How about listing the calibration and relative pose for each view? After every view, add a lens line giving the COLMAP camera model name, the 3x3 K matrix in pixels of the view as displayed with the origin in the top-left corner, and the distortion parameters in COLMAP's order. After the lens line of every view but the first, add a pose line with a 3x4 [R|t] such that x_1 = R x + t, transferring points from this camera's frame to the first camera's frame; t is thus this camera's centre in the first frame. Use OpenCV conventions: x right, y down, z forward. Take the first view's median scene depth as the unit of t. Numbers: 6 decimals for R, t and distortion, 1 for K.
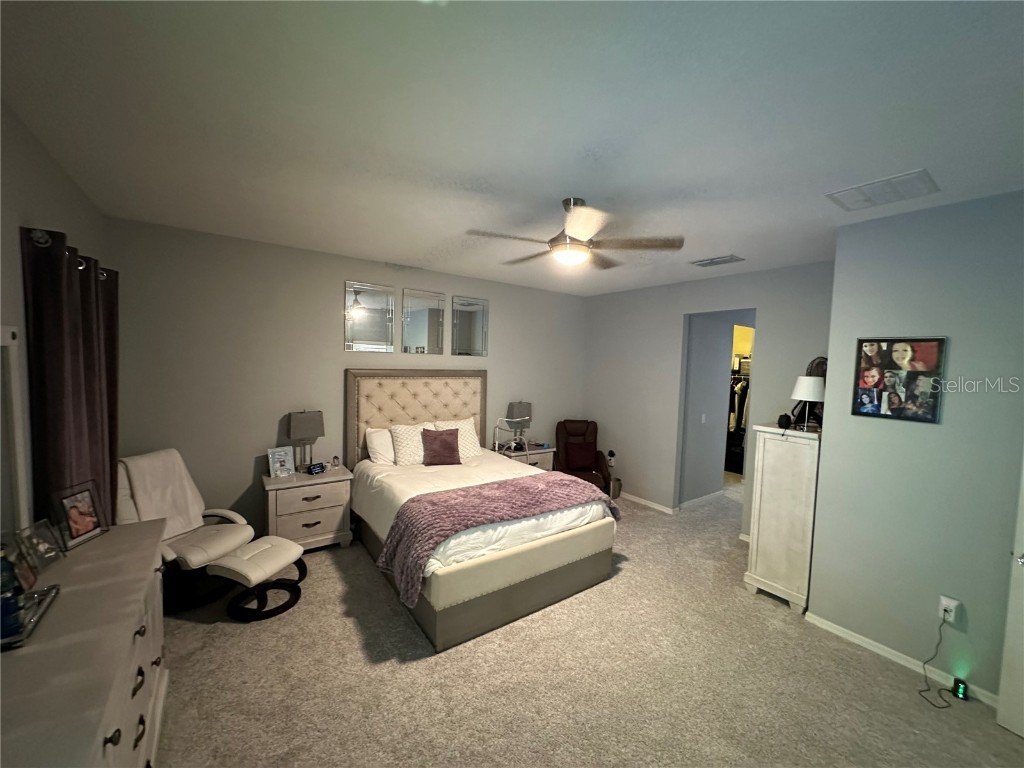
lens RADIAL K [[404.3, 0, 512.0], [0, 404.3, 384.0], [0, 0, 1]] dist [0.000014, 0.000272]
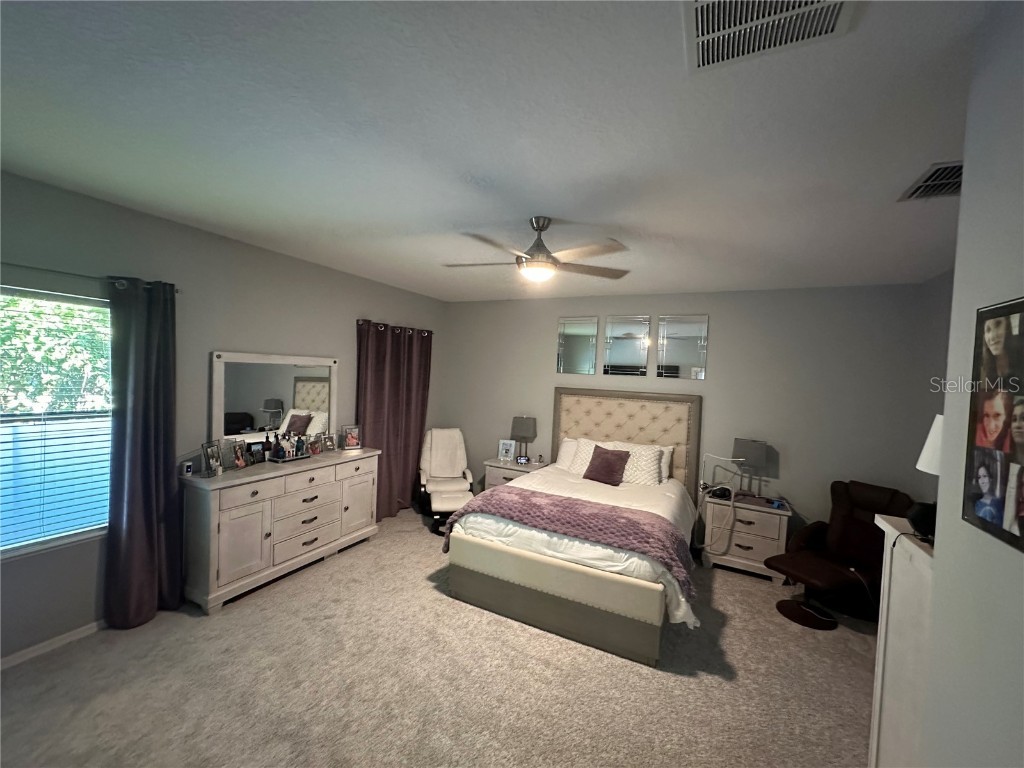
lens RADIAL K [[404.3, 0, 512.0], [0, 404.3, 384.0], [0, 0, 1]] dist [0.000014, 0.000272]
pose [[0.466307, 0.015152, -0.884493, 0.855189], [-0.085609, 0.995933, -0.028072, -0.000411], [0.880471, 0.088810, 0.465708, 0.407451]]
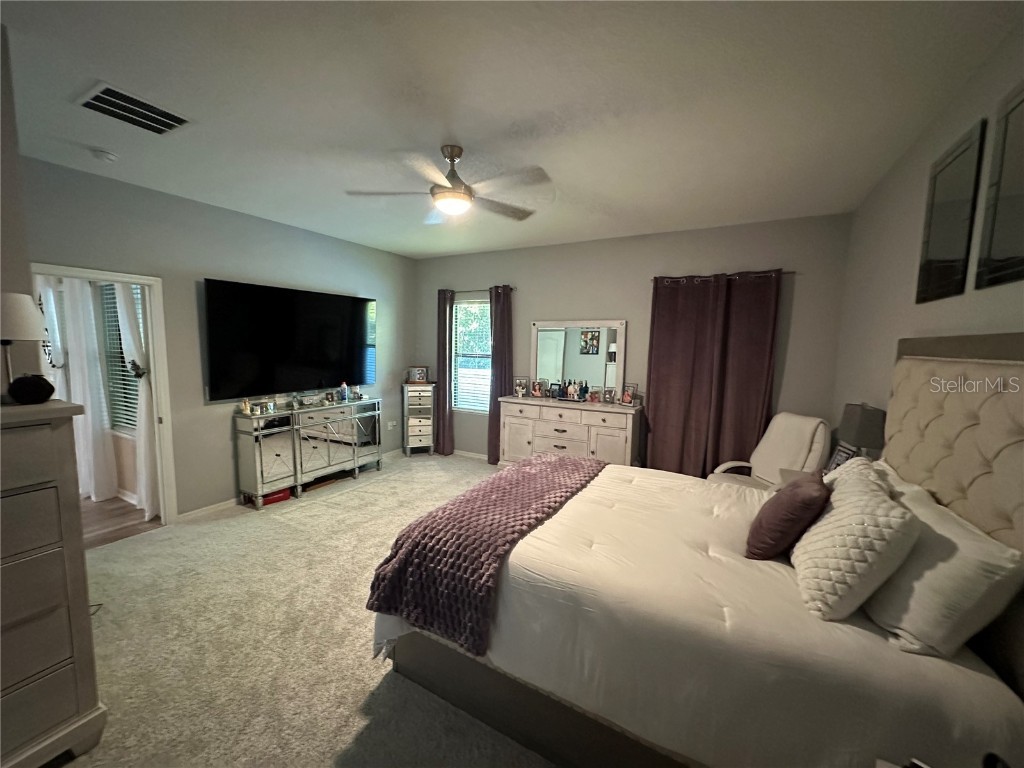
lens RADIAL K [[404.3, 0, 512.0], [0, 404.3, 384.0], [0, 0, 1]] dist [0.000014, 0.000272]
pose [[-0.897155, -0.003756, -0.441699, 0.376751], [-0.074003, 0.987108, 0.141917, -0.022869], [0.435472, 0.160009, -0.885868, 1.699342]]
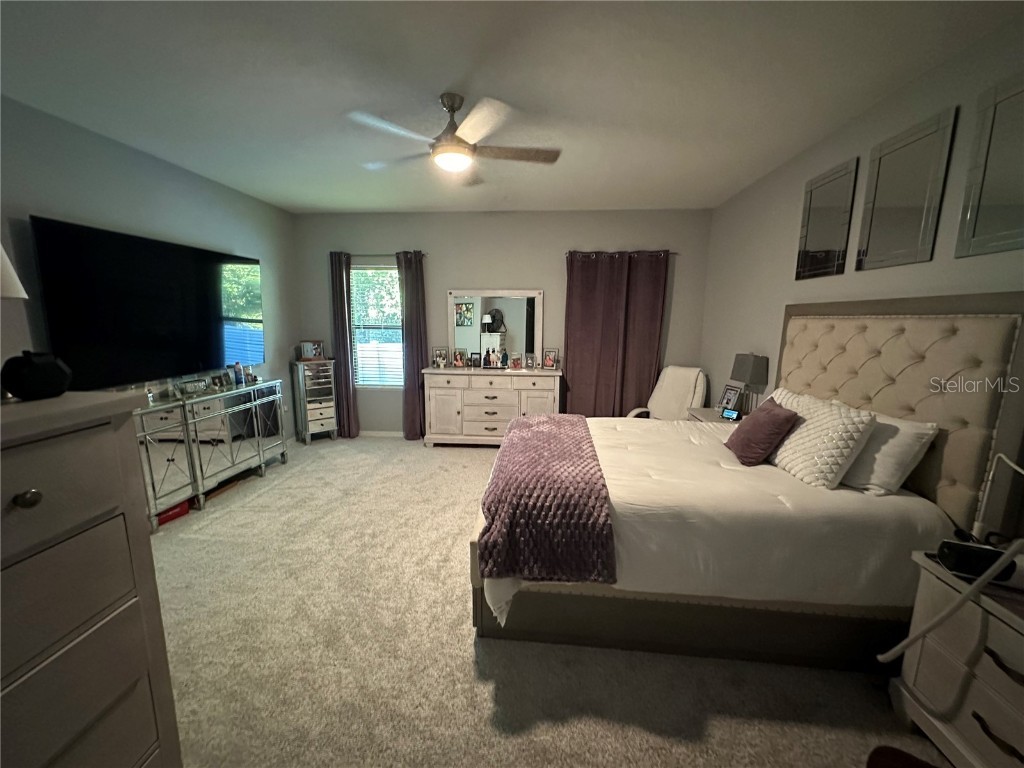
lens RADIAL K [[404.3, 0, 512.0], [0, 404.3, 384.0], [0, 0, 1]] dist [0.000014, 0.000272]
pose [[-0.638699, 0.086979, -0.764525, 0.685679], [-0.076119, 0.981575, 0.175263, 0.018988], [0.765683, 0.170135, -0.620310, 1.491043]]
